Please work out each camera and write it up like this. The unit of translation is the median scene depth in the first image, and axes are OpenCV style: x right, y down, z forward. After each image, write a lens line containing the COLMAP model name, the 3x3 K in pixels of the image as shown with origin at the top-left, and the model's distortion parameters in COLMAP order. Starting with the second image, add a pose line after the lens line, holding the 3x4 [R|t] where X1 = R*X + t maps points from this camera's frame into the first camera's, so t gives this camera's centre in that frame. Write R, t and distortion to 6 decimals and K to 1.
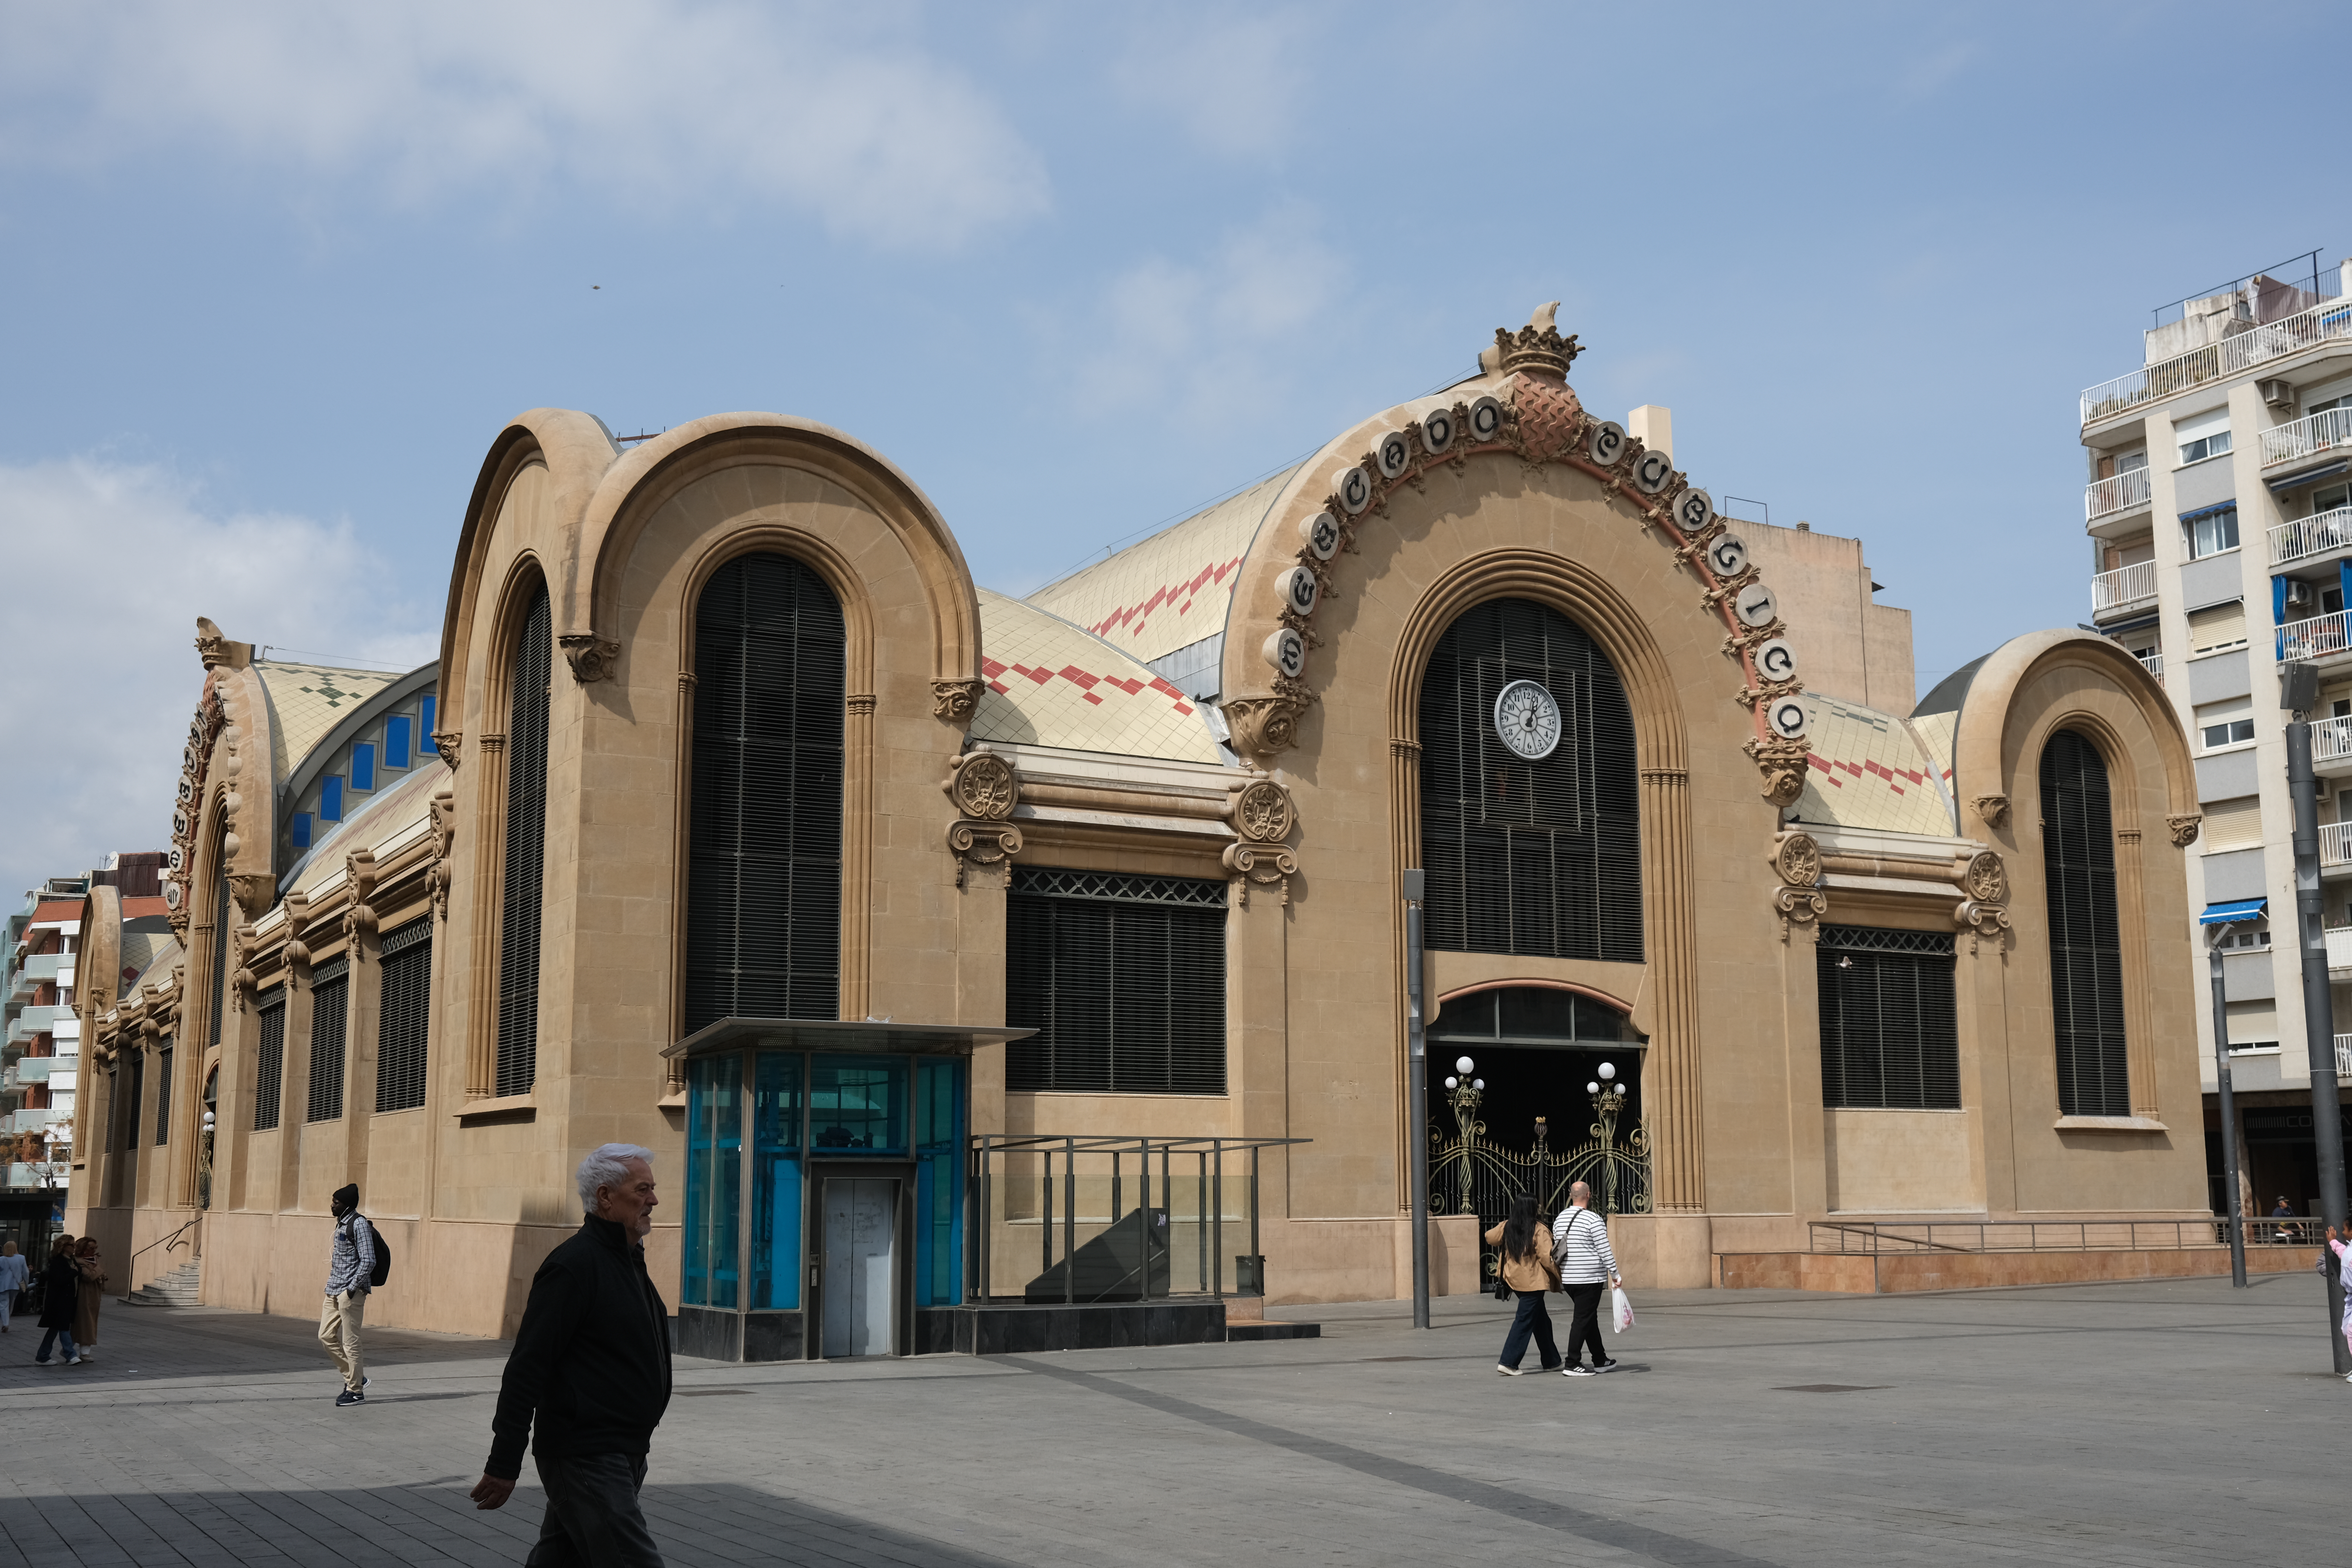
lens RADIAL K [[2394.0, 0, 1176.0], [0, 2394.0, 784.0], [0, 0, 1]] dist [-0.014361, -0.008049]
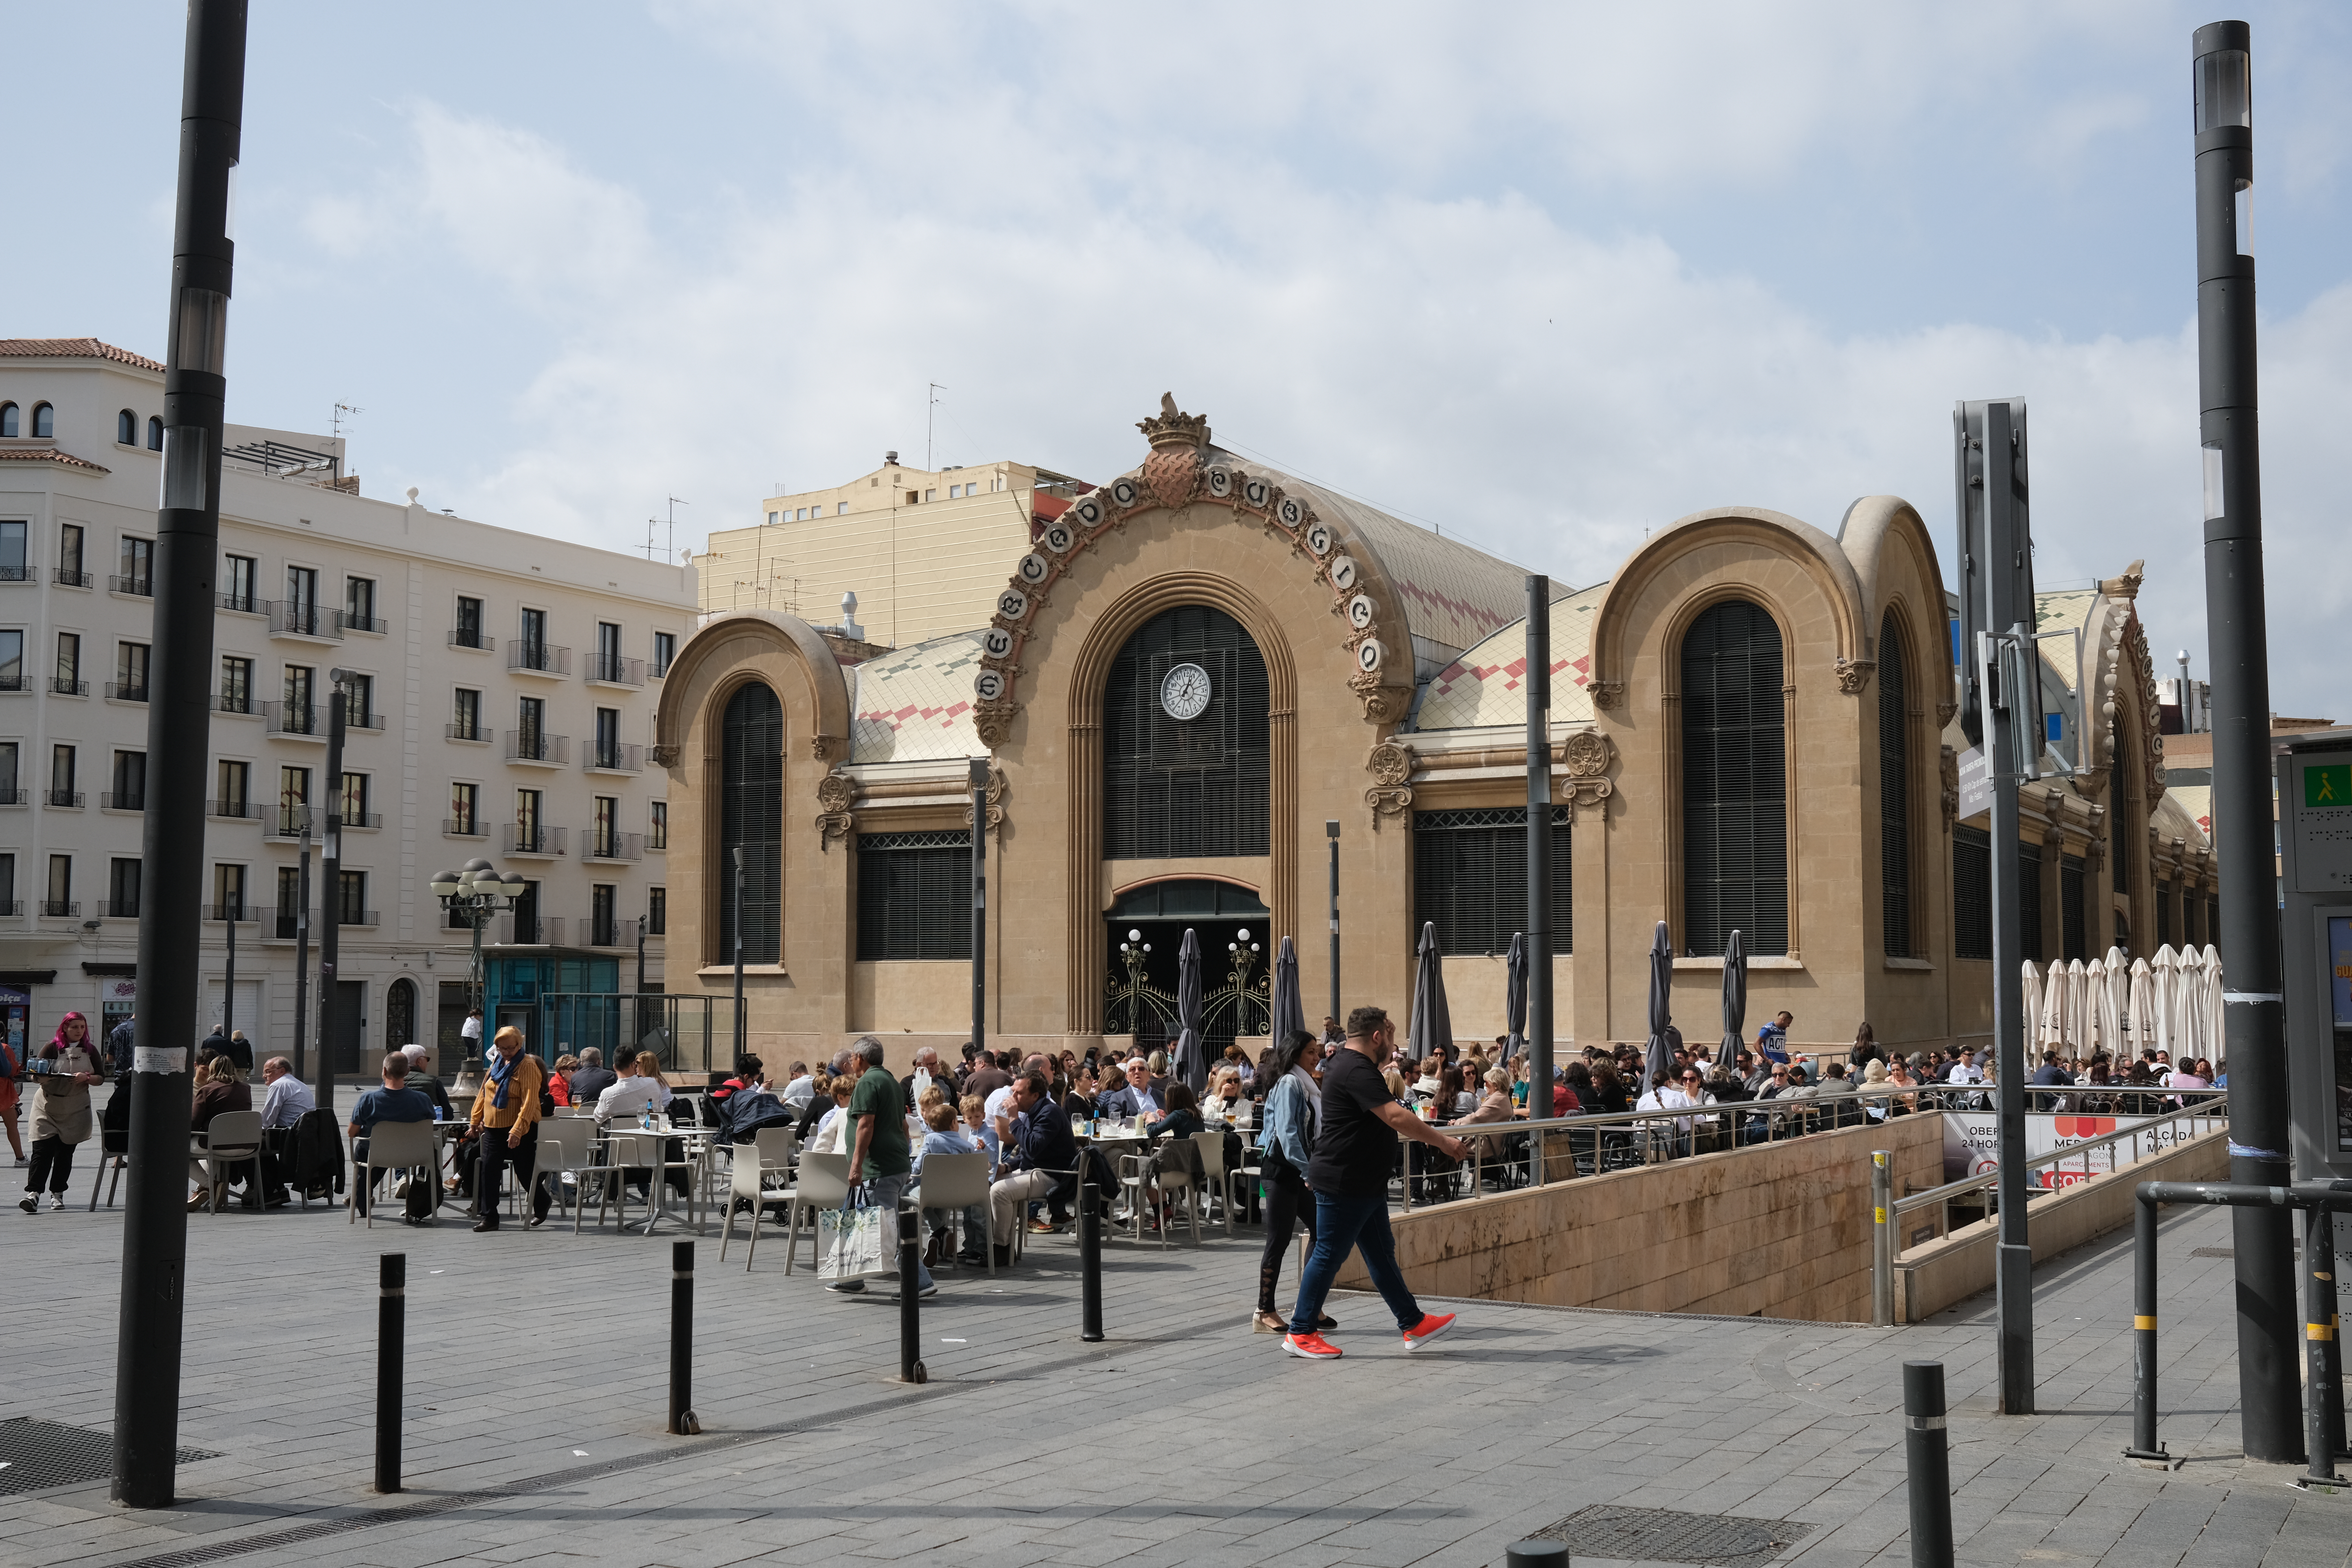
lens RADIAL K [[2394.0, 0, 1176.0], [0, 2394.0, 784.0], [0, 0, 1]] dist [-0.014361, -0.008049]
pose [[0.496756, -0.073762, -0.864750, 1.389775], [0.143585, 0.989636, -0.001932, 0.029773], [0.855931, -0.123205, 0.502199, 0.275224]]
